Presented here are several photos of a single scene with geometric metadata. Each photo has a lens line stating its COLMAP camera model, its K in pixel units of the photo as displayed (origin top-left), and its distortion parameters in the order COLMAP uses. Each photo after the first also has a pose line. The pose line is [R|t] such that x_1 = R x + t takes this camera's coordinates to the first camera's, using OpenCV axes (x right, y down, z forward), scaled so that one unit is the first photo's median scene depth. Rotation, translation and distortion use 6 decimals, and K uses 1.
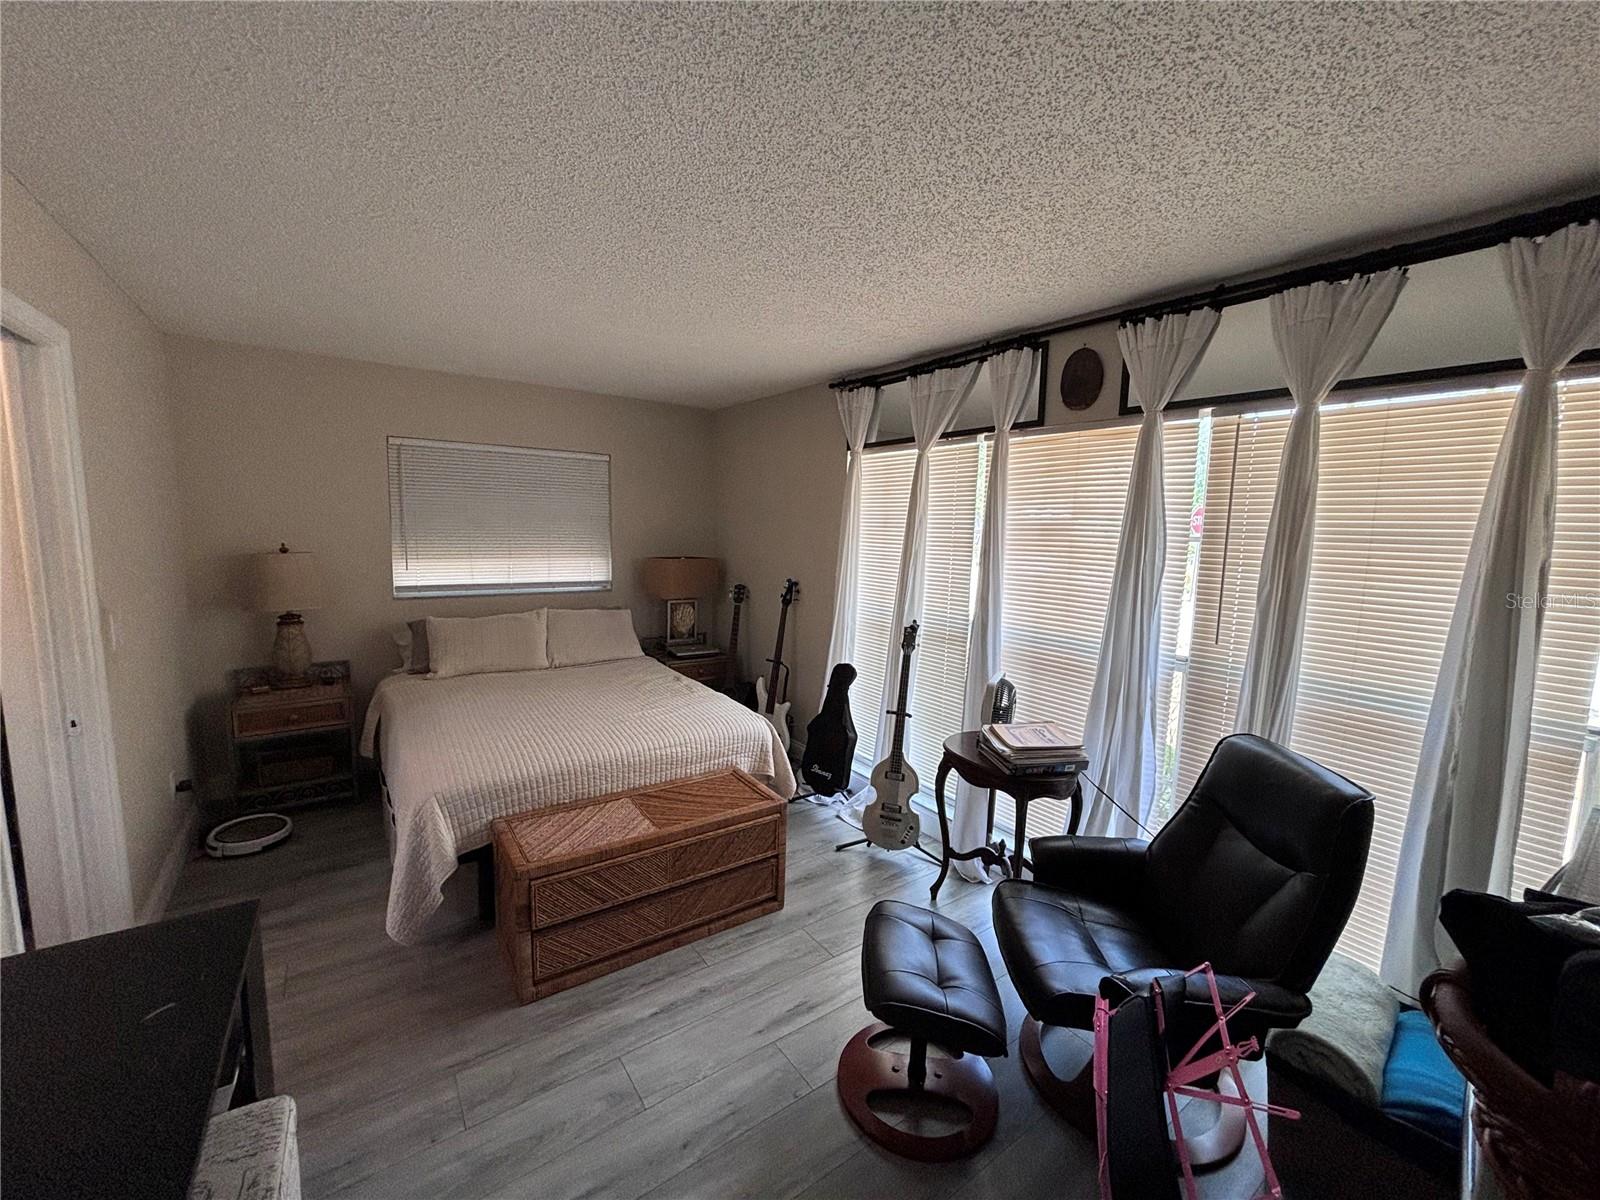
lens RADIAL K [[639.7, 0, 804.4], [0, 639.7, 605.3], [0, 0, 1]] dist [0.000119, -0.000047]
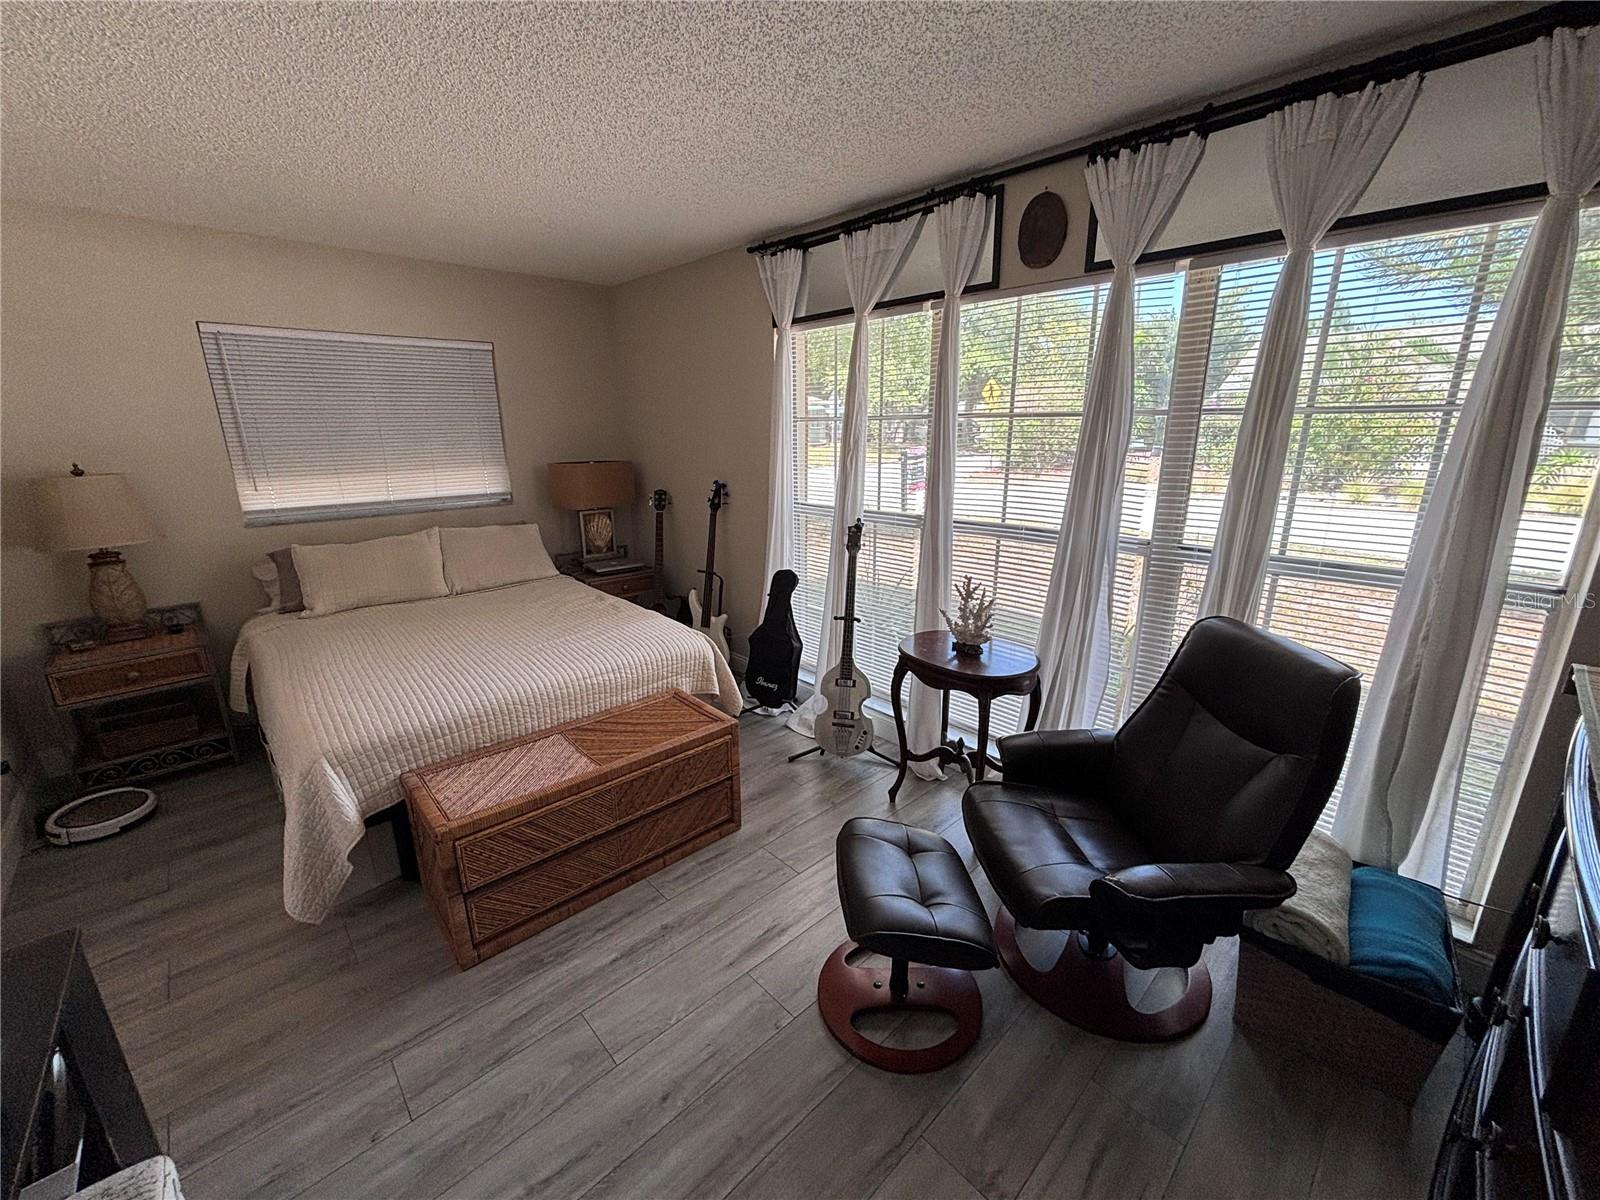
lens RADIAL K [[639.7, 0, 805.7], [0, 639.7, 602.5], [0, 0, 1]] dist [0.000119, -0.000047]
pose [[0.990343, -0.070150, 0.119586, -0.030958], [0.052118, 0.987650, 0.147752, 0.004627], [-0.128474, -0.140093, 0.981768, 0.112469]]
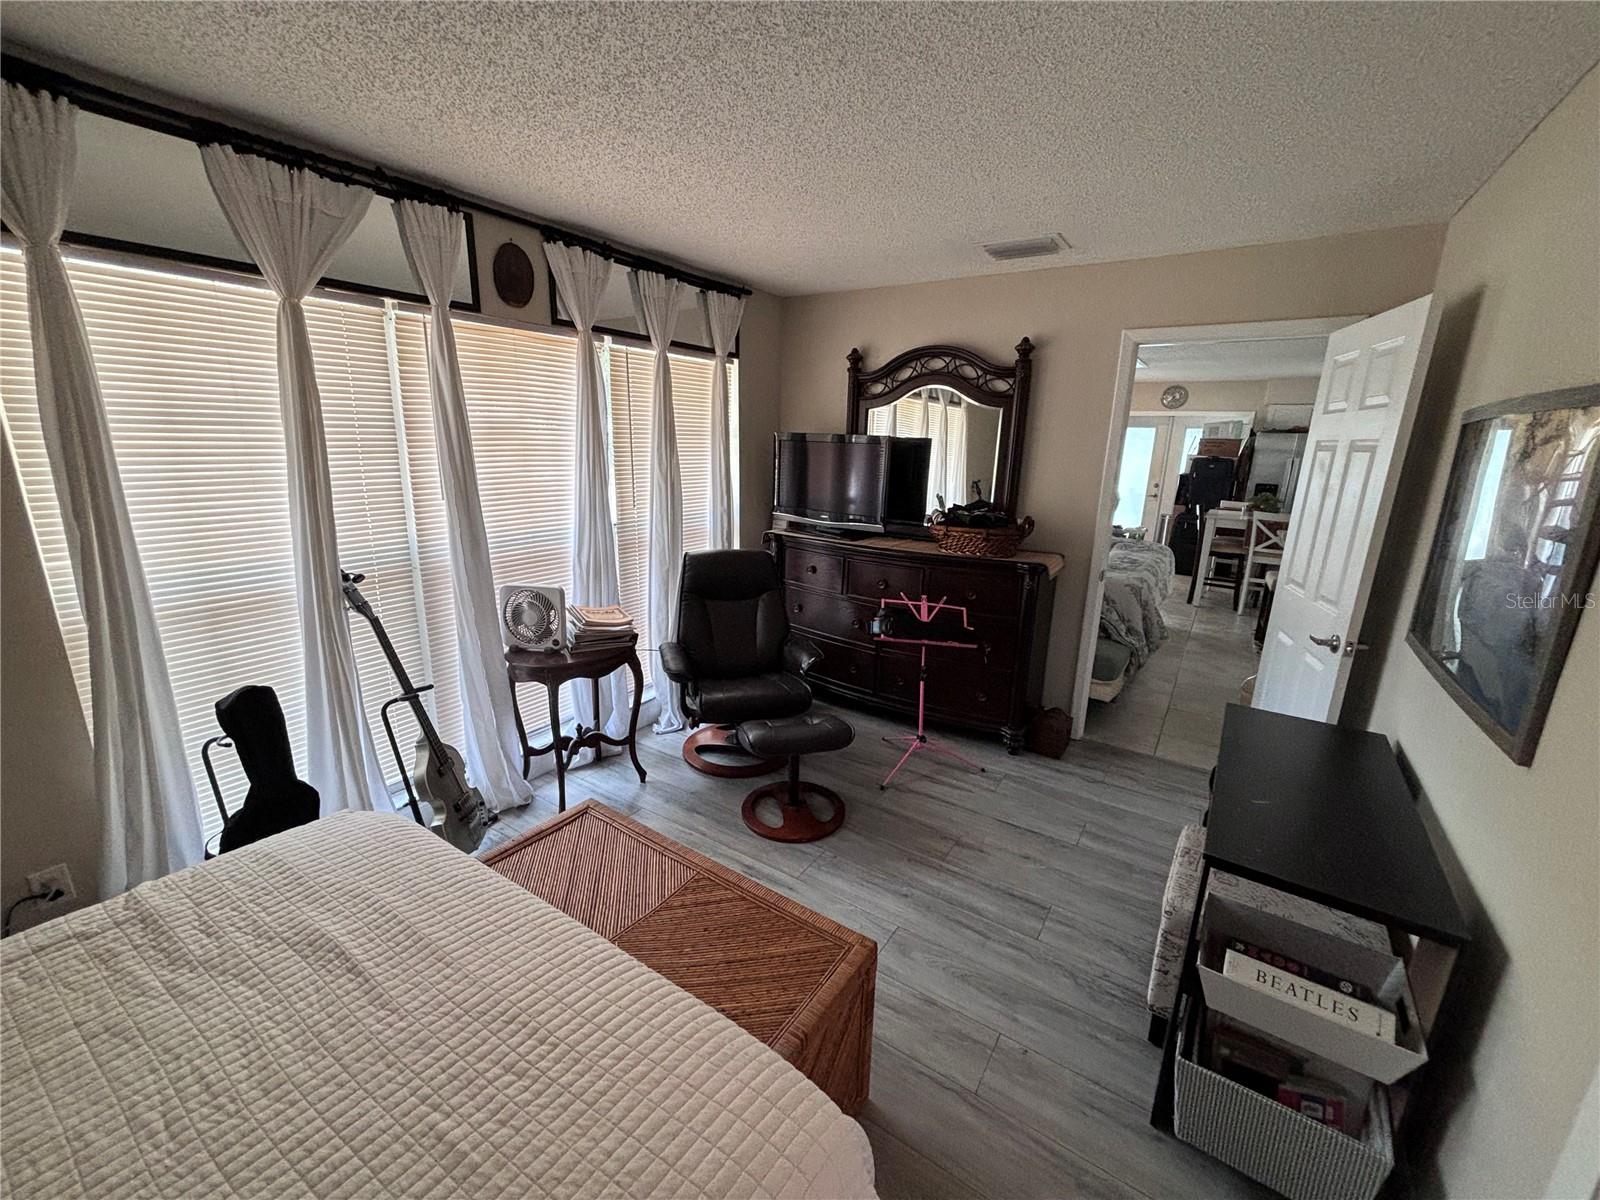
lens RADIAL K [[639.7, 0, 793.2], [0, 639.7, 606.7], [0, 0, 1]] dist [0.000119, -0.000047]
pose [[-0.338578, -0.271641, 0.900875, -0.804742], [0.095914, 0.942471, 0.320231, -0.146954], [-0.936037, 0.194830, -0.293046, 1.027497]]
